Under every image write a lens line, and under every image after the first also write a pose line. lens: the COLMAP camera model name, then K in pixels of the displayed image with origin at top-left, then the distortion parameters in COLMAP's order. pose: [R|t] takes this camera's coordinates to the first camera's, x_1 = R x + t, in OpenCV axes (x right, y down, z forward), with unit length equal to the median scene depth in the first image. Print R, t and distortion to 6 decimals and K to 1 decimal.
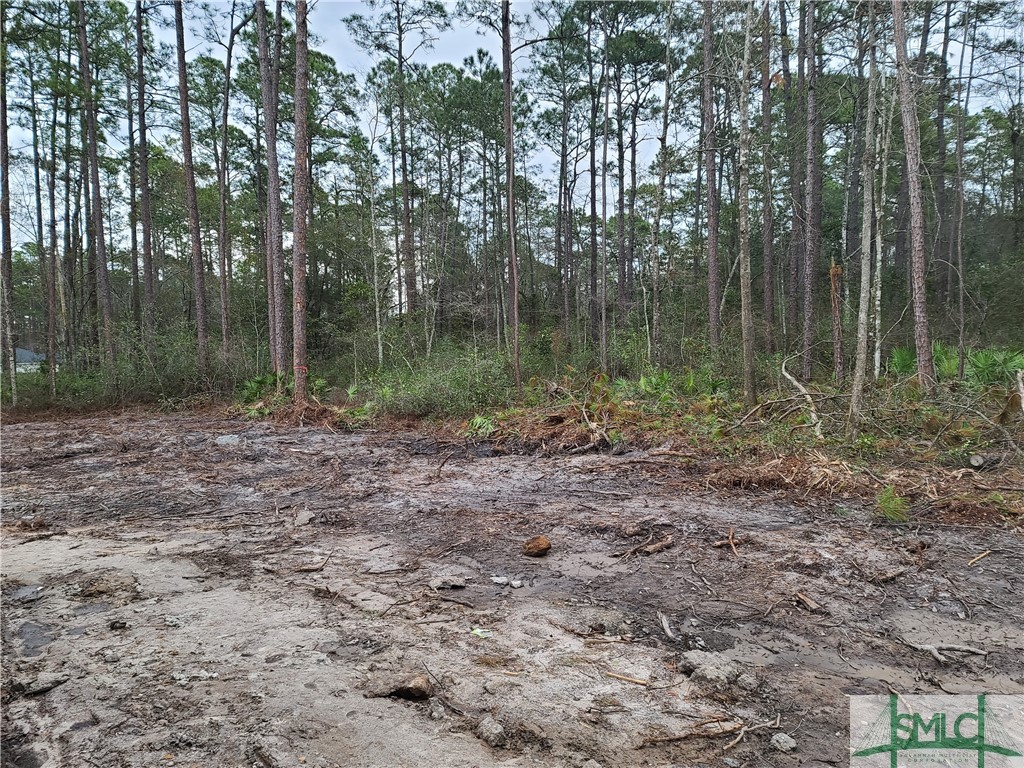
lens RADIAL K [[738.5, 0, 524.2], [0, 738.5, 382.6], [0, 0, 1]] dist [0.104199, -0.107040]
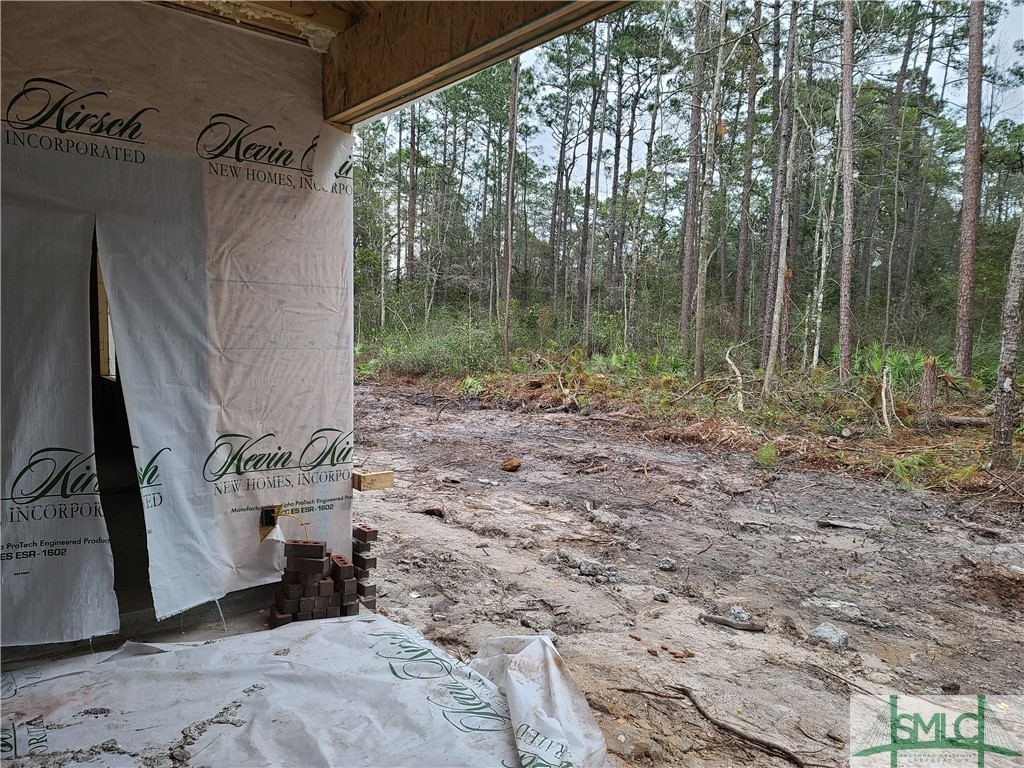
lens RADIAL K [[722.7, 0, 529.4], [0, 722.7, 406.0], [0, 0, 1]] dist [0.013487, -0.002696]
pose [[0.997198, 0.068938, 0.029060, 0.001446], [-0.070812, 0.995078, 0.069324, 0.003574], [-0.024138, -0.071188, 0.997171, -0.109417]]
